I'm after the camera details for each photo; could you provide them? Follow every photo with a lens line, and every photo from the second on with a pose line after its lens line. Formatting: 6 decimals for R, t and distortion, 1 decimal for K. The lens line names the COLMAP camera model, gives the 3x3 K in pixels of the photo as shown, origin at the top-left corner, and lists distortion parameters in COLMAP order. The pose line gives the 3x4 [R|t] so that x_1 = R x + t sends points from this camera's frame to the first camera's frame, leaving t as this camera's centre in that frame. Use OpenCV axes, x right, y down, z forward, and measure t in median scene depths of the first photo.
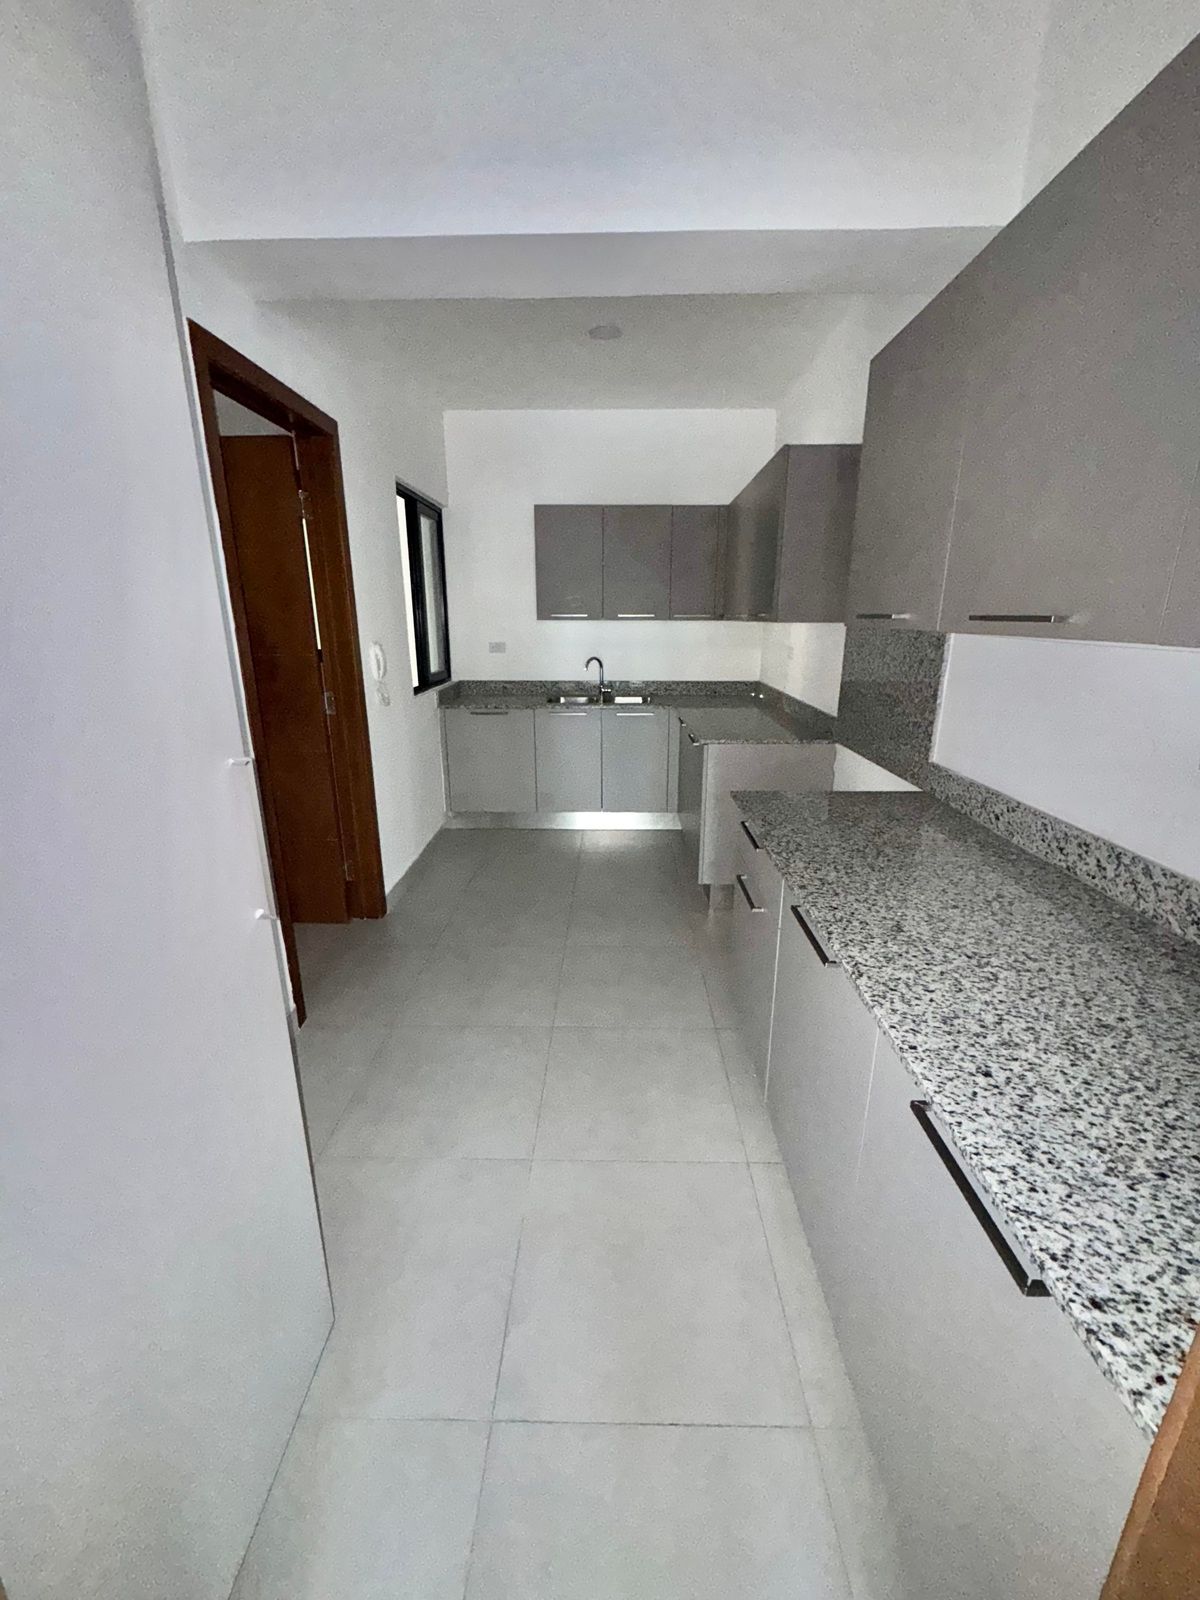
lens RADIAL K [[640.3, 0, 600.8], [0, 640.3, 799.7], [0, 0, 1]] dist [-0.002491, -0.000161]
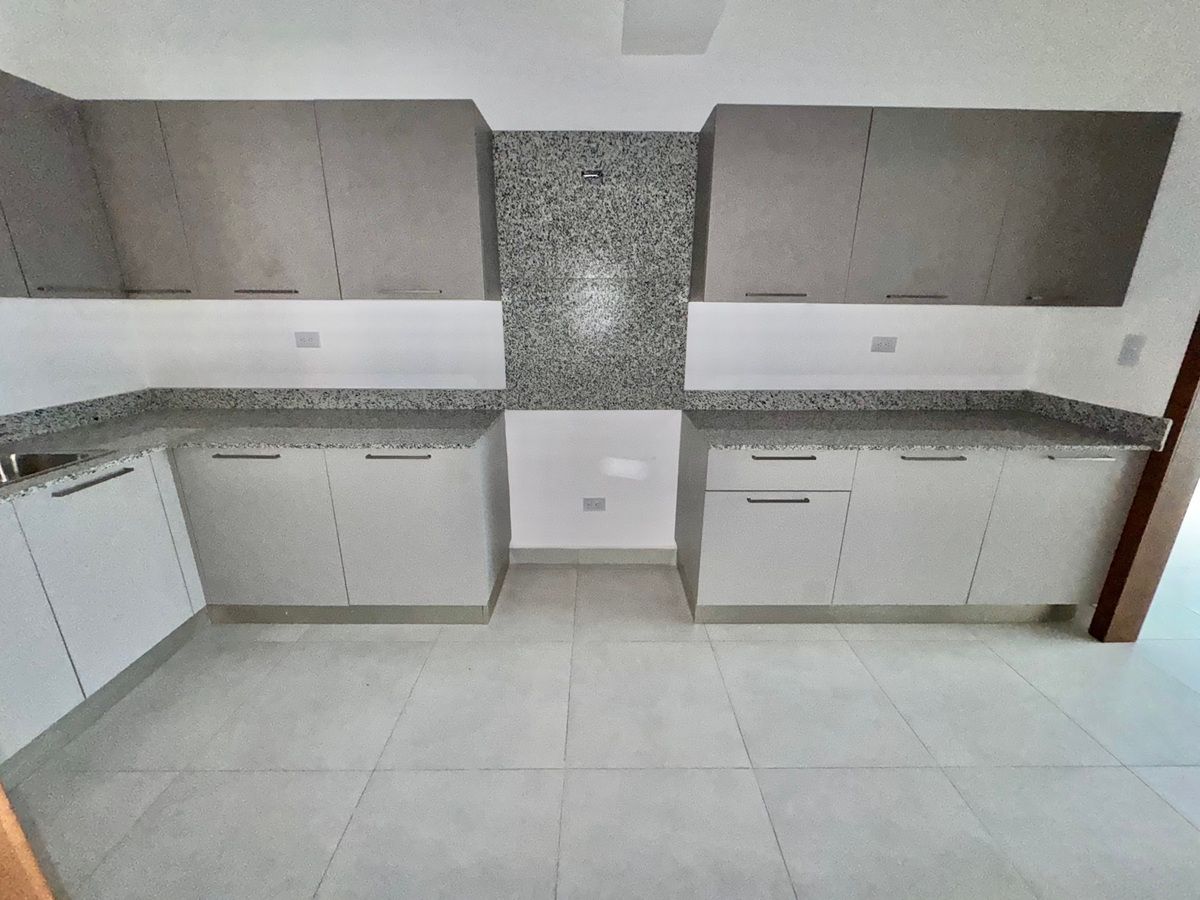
lens RADIAL K [[480.2, 0, 601.9], [0, 480.2, 443.8], [0, 0, 1]] dist [-0.002491, -0.000161]
pose [[-0.034972, -0.293021, 0.955466, -0.870888], [0.268649, 0.918104, 0.291397, -0.456776], [-0.962603, 0.266876, 0.046612, 1.592596]]
